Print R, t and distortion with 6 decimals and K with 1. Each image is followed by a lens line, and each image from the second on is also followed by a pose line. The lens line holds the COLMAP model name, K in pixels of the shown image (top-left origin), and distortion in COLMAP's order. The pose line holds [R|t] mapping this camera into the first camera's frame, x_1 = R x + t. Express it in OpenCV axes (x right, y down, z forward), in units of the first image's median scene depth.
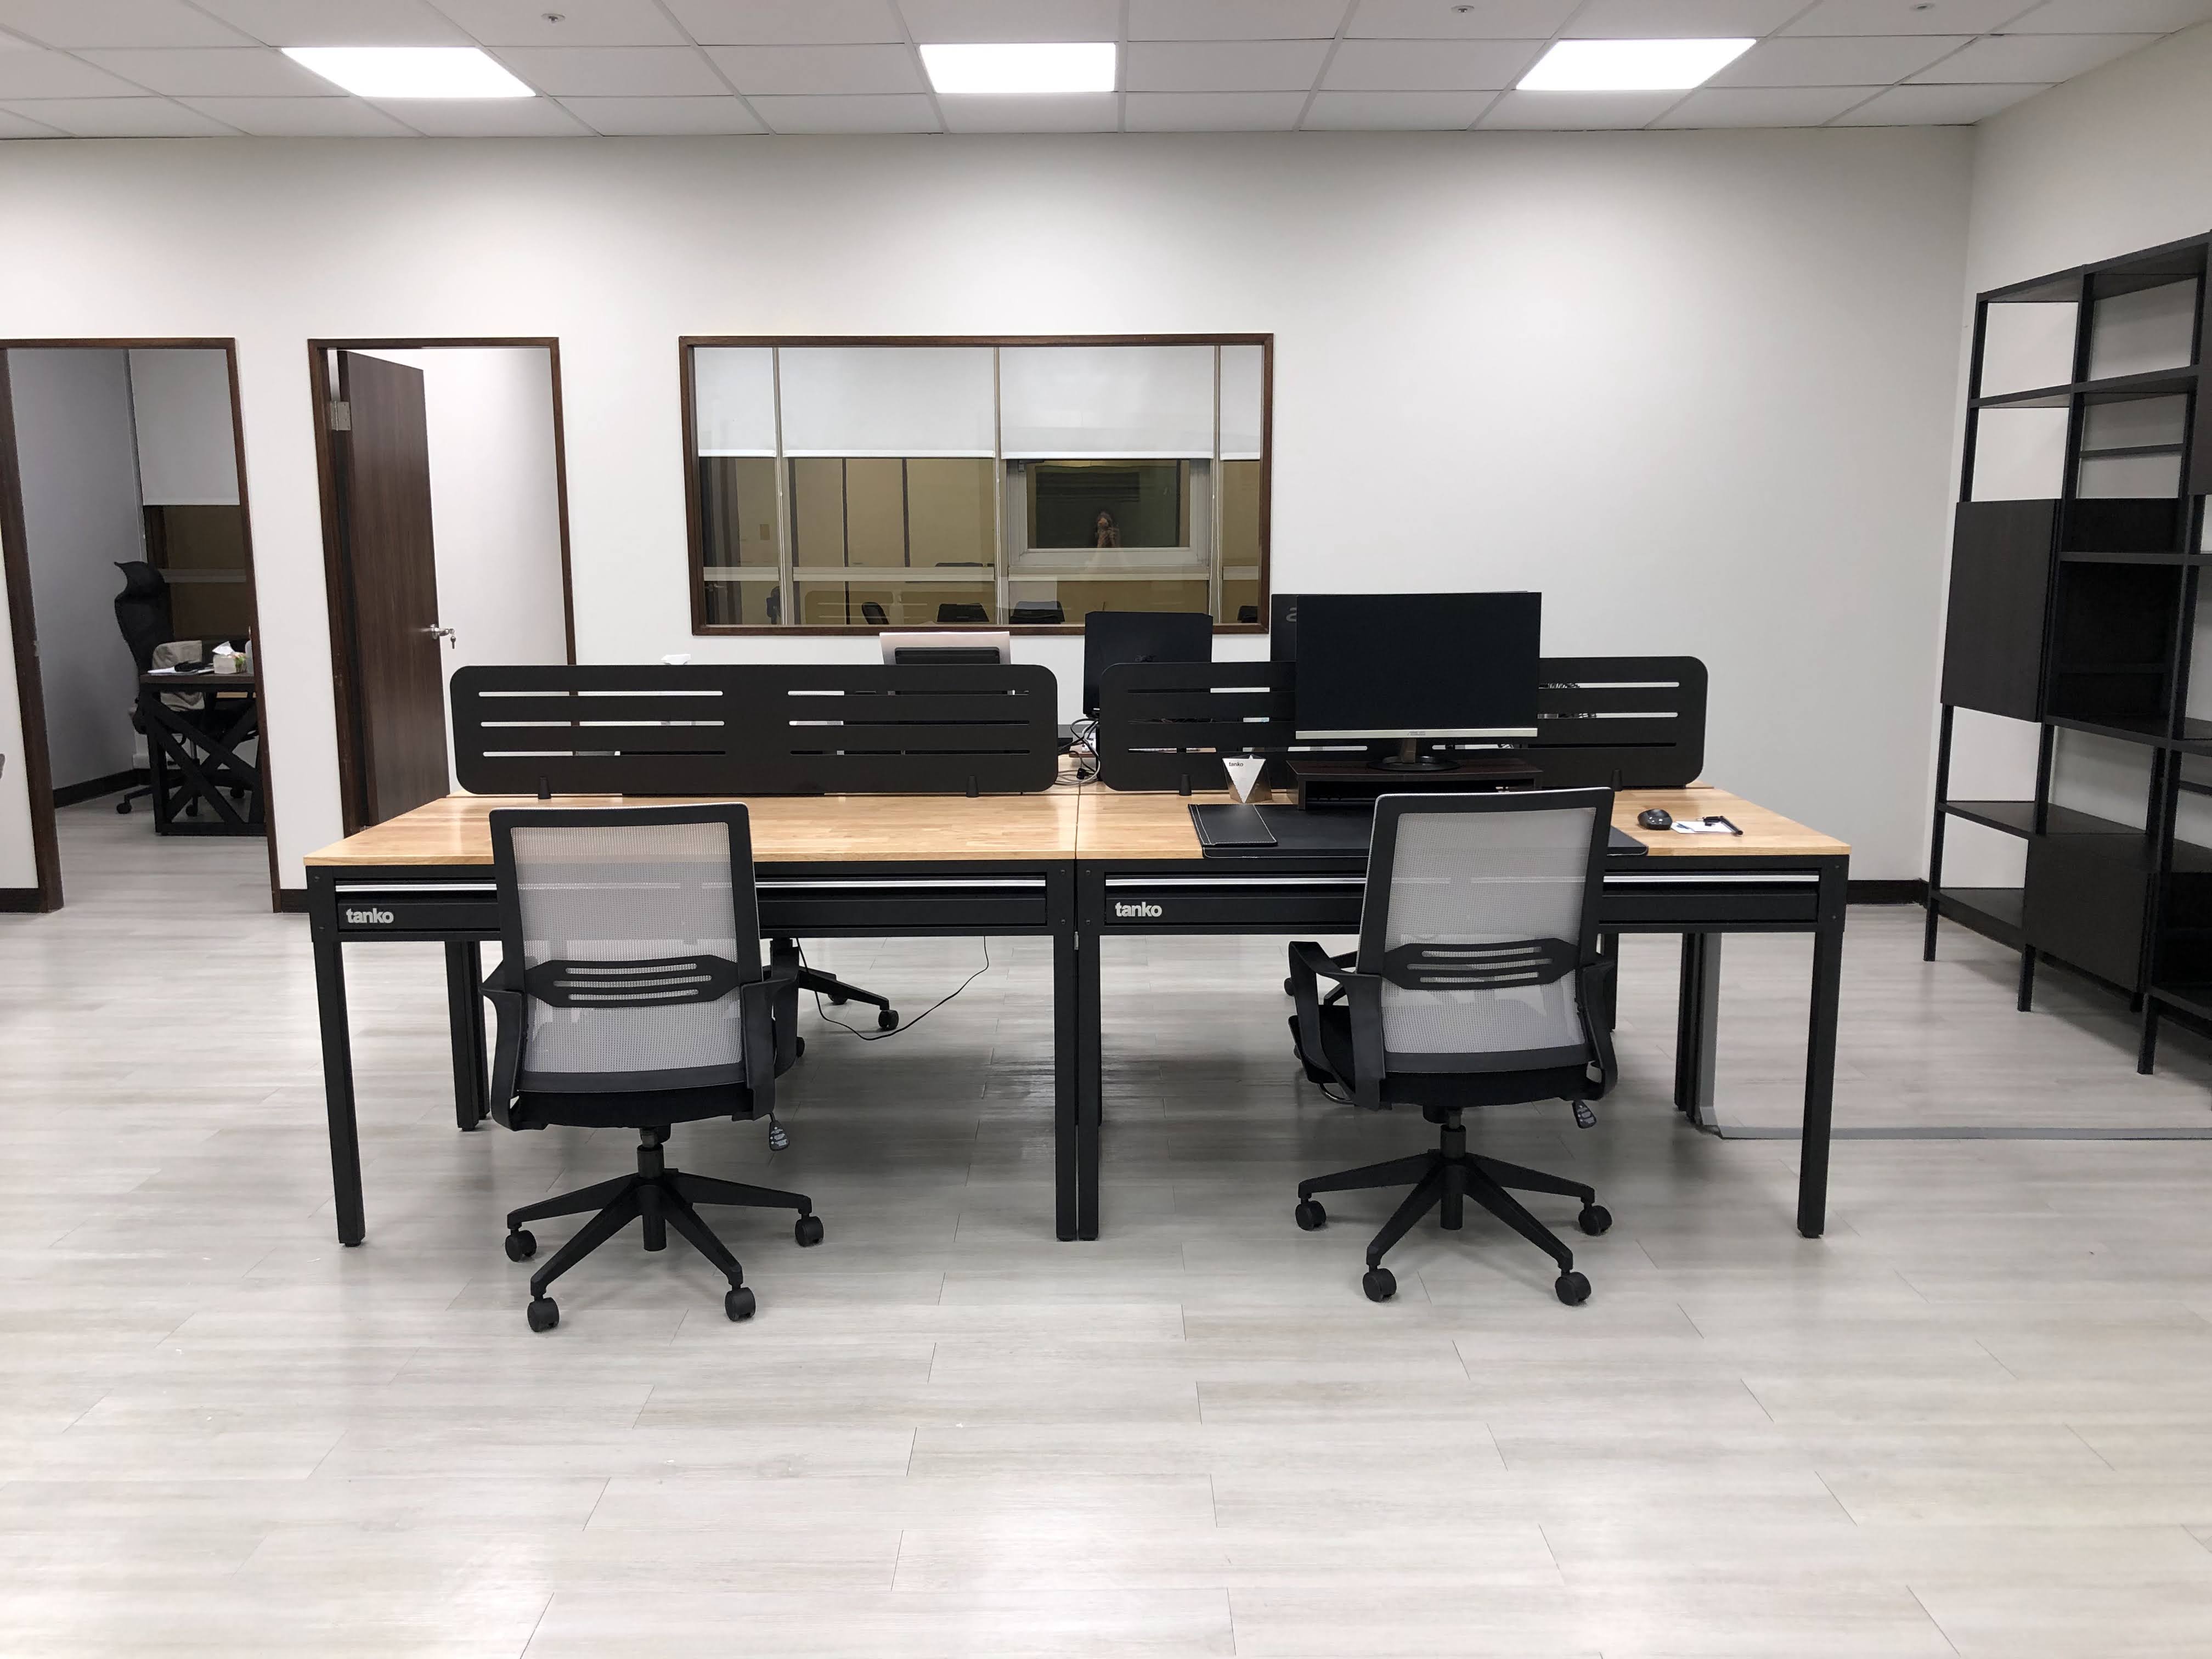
lens RADIAL K [[1828.5, 0, 1085.5], [0, 1828.5, 826.6], [0, 0, 1]] dist [-0.041946, 0.098195]
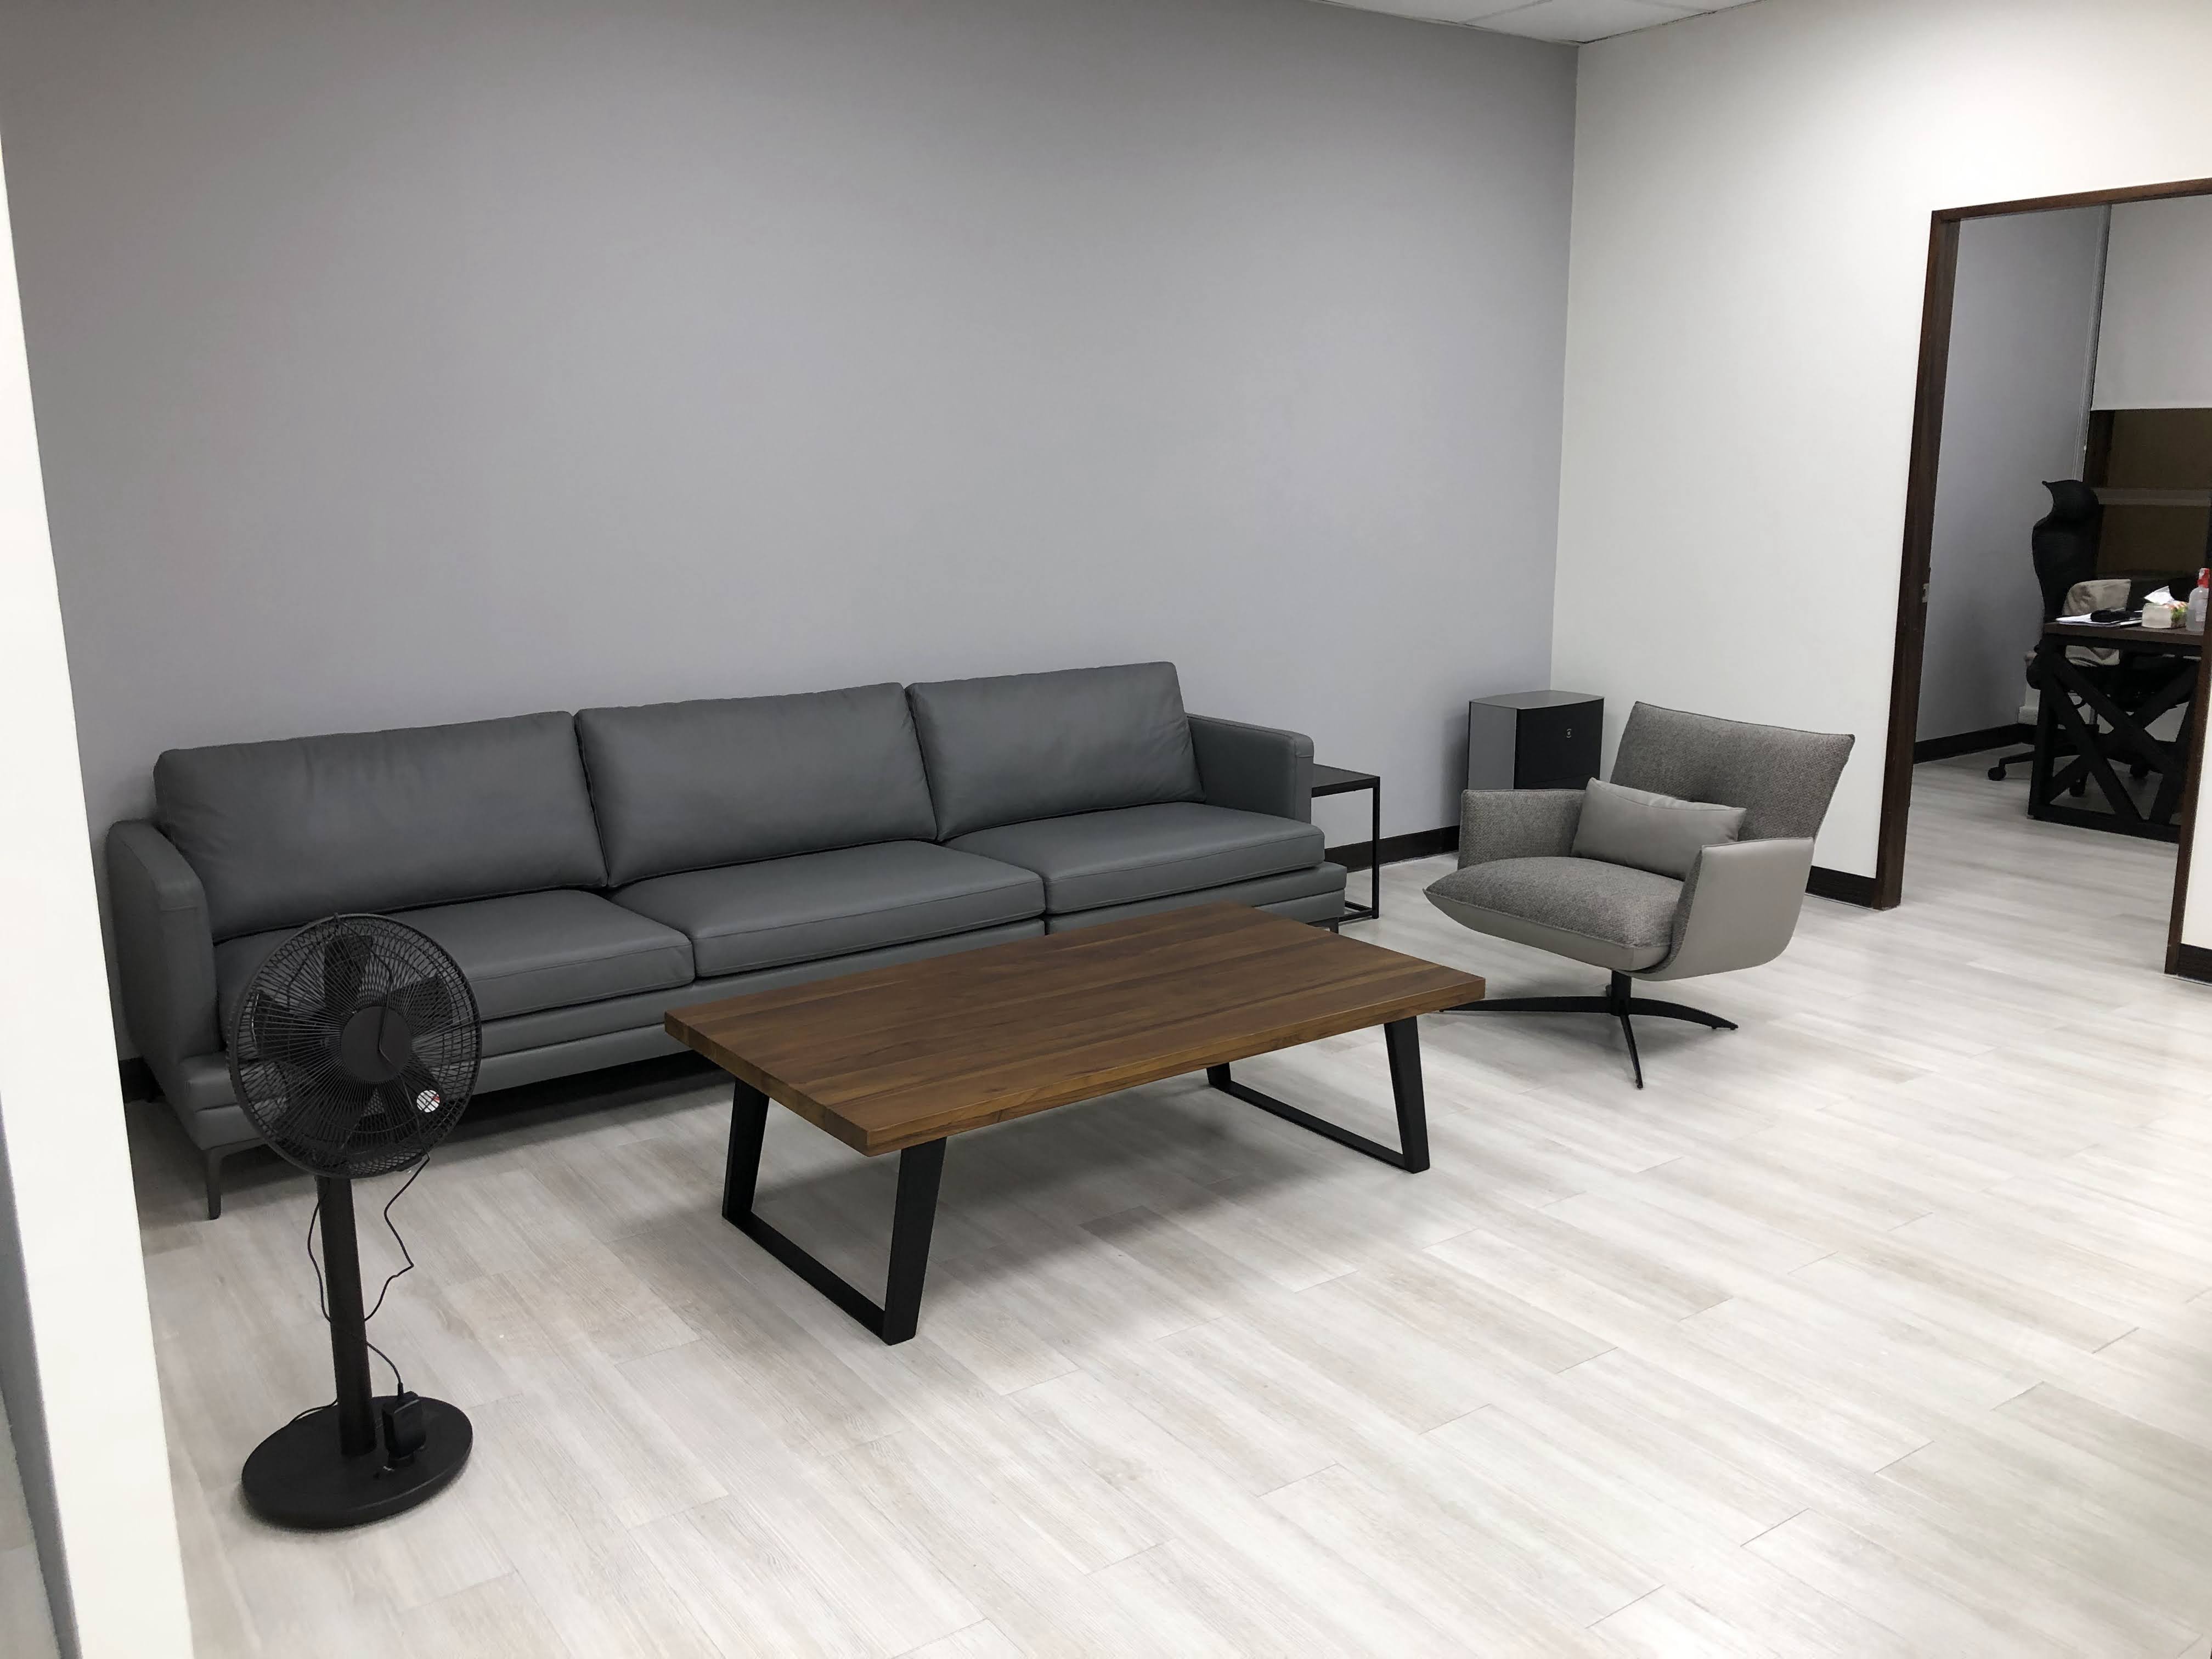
lens RADIAL K [[1828.5, 0, 1085.5], [0, 1828.5, 826.6], [0, 0, 1]] dist [-0.041946, 0.098195]
pose [[0.570908, 0.171493, -0.802904, -0.092052], [-0.127697, 0.984588, 0.119500, -0.035144], [0.811023, 0.034305, 0.584008, 0.174049]]
